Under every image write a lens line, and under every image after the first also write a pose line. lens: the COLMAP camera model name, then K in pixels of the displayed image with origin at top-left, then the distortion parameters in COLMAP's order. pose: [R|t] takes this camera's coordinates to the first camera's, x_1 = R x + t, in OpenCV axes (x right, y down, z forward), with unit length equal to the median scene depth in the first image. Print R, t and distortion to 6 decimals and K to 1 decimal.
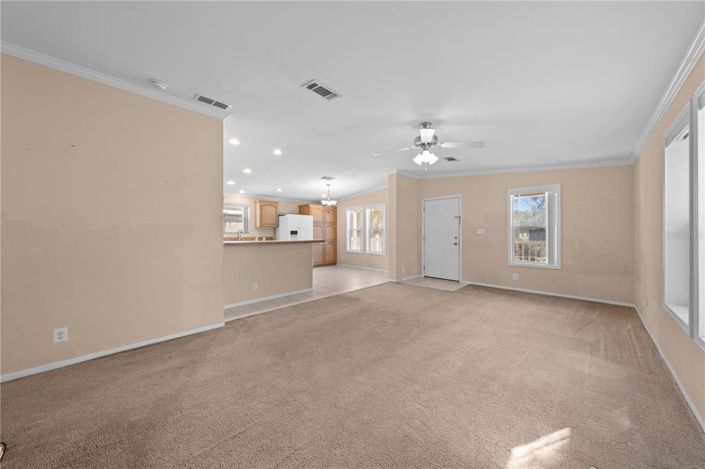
lens RADIAL K [[238.7, 0, 354.8], [0, 238.7, 233.4], [0, 0, 1]] dist [-0.005219, 0.001222]
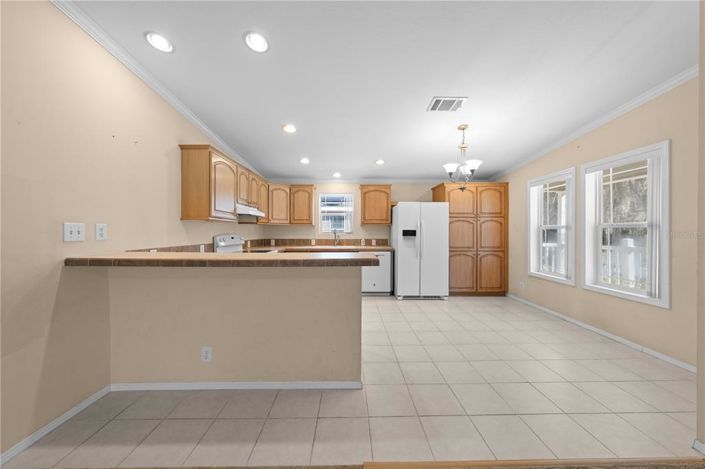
lens RADIAL K [[238.7, 0, 354.3], [0, 238.7, 231.8], [0, 0, 1]] dist [-0.005219, 0.001222]
pose [[0.715897, 0.003929, -0.698195, 0.047909], [-0.005082, 0.999987, 0.000417, -0.005866], [0.698188, 0.003250, 0.715907, 0.442073]]
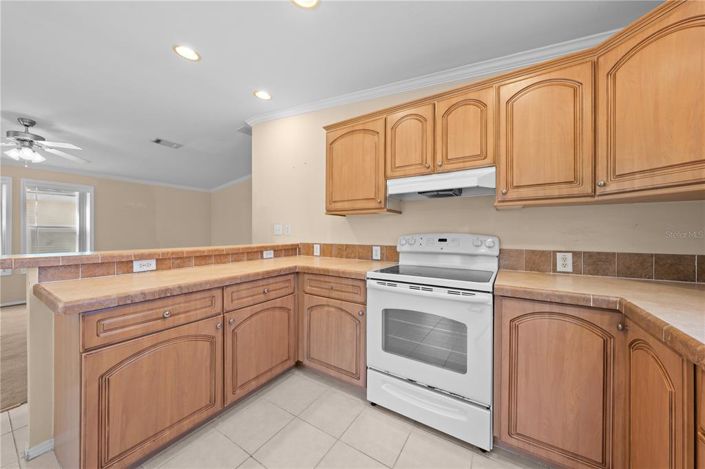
lens RADIAL K [[243.5, 0, 355.9], [0, 243.5, 233.7], [0, 0, 1]] dist [-0.001680, 0.000146]
pose [[-0.976983, 0.000991, -0.213314, -0.286903], [-0.000195, 0.999985, 0.005537, -0.000556], [0.213317, 0.005451, -0.976968, 0.813465]]
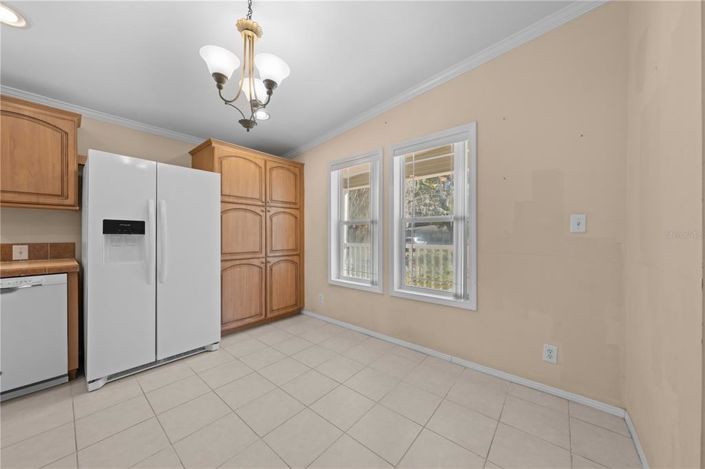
lens RADIAL K [[243.5, 0, 349.6], [0, 243.5, 236.4], [0, 0, 1]] dist [-0.001680, 0.000146]
pose [[0.997208, 0.002304, 0.074639, -0.033168], [-0.002541, 0.999992, 0.003082, 0.004008], [-0.074631, -0.003263, 0.997206, 0.651299]]
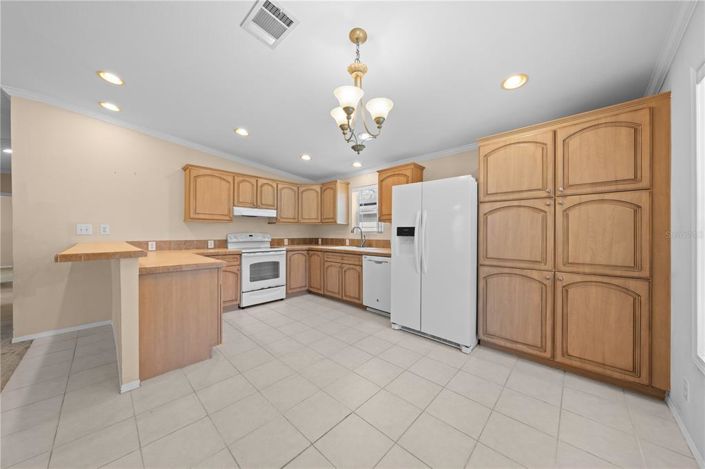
lens RADIAL K [[238.7, 0, 353.1], [0, 238.7, 233.2], [0, 0, 1]] dist [-0.005219, 0.001222]
pose [[0.019795, 0.005810, -0.999787, 0.111981], [-0.005006, 0.999971, 0.005712, -0.002873], [0.999792, 0.004892, 0.019823, 0.815361]]
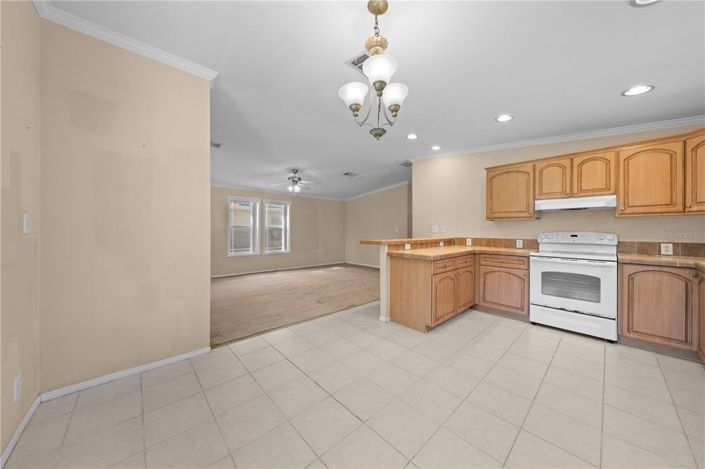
lens RADIAL K [[238.7, 0, 353.9], [0, 238.7, 230.2], [0, 0, 1]] dist [-0.005219, 0.001222]
pose [[-0.999081, -0.000385, 0.042862, -0.080579], [-0.000335, 0.999999, 0.001186, -0.002417], [-0.042863, 0.001171, -0.999080, 0.999348]]
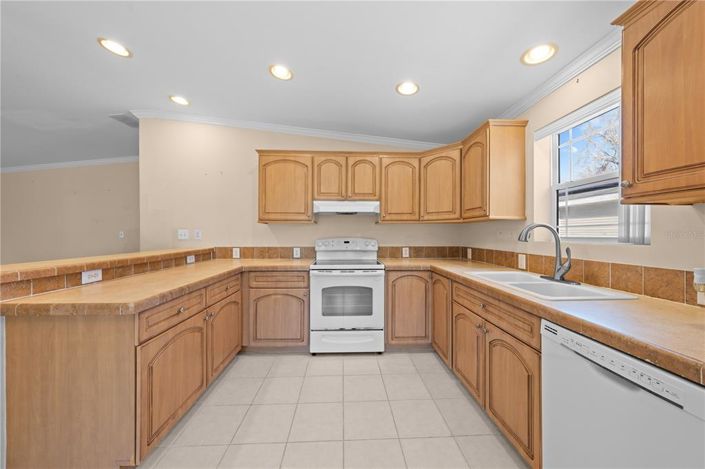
lens RADIAL K [[243.5, 0, 351.6], [0, 243.5, 234.0], [0, 0, 1]] dist [-0.001680, 0.000146]
pose [[-0.687289, 0.004481, -0.726370, -0.158032], [0.000156, 0.999982, 0.006021, -0.007563], [0.726384, 0.004025, -0.687278, 0.857886]]
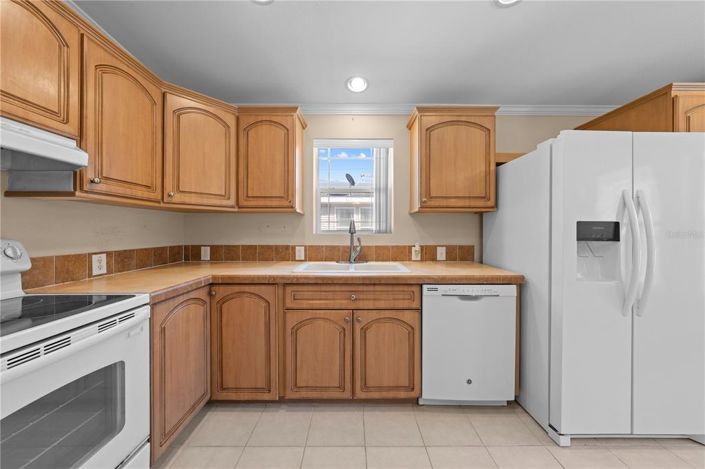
lens RADIAL K [[238.7, 0, 354.0], [0, 238.7, 230.3], [0, 0, 1]] dist [-0.005219, 0.001222]
pose [[0.705770, 0.003834, -0.708431, -0.231930], [-0.006330, 0.999980, -0.000894, -0.003091], [0.708413, 0.005116, 0.705779, 0.667923]]
